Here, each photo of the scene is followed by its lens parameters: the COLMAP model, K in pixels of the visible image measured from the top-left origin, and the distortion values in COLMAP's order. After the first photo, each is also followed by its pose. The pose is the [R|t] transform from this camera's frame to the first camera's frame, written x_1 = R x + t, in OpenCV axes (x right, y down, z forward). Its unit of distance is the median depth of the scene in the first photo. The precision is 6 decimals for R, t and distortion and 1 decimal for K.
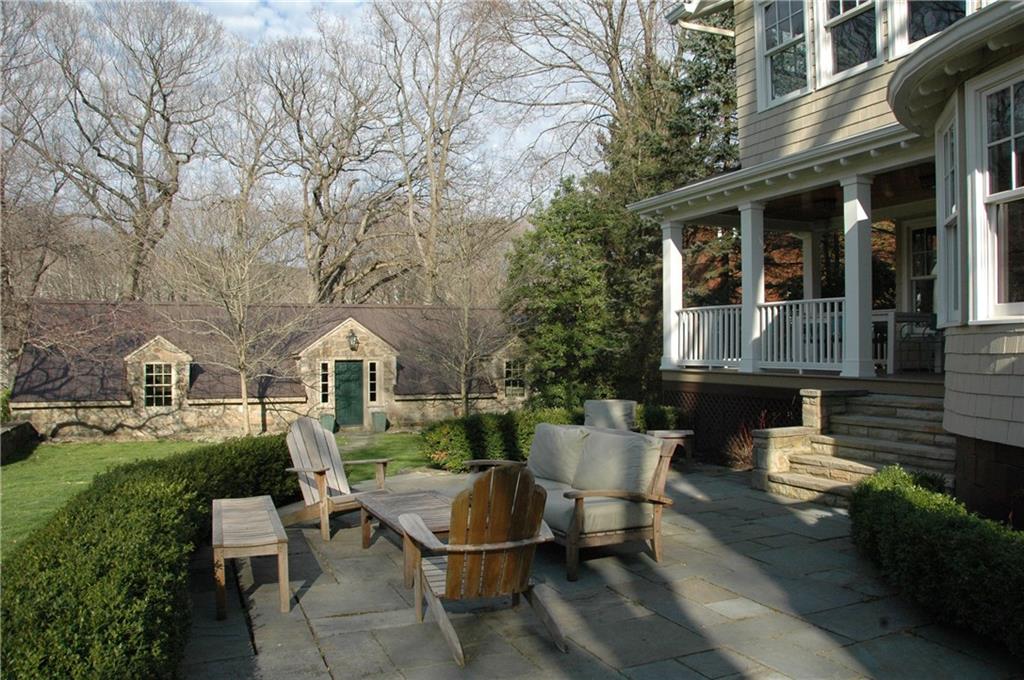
lens RADIAL K [[796.7, 0, 512.0], [0, 796.7, 340.0], [0, 0, 1]] dist [-0.153435, 0.124867]
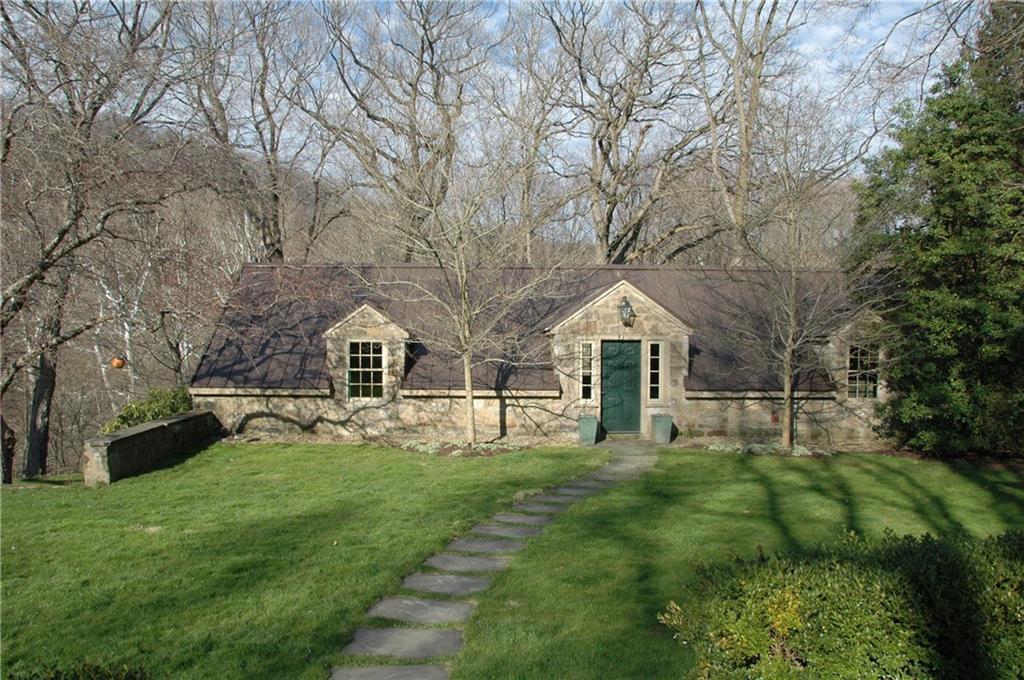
lens RADIAL K [[796.7, 0, 512.0], [0, 796.7, 340.0], [0, 0, 1]] dist [-0.153435, 0.124867]
pose [[0.927455, 0.015740, -0.373604, -0.031515], [-0.005885, 0.999604, 0.027504, 0.006752], [0.373889, -0.023310, 0.927181, 0.310701]]
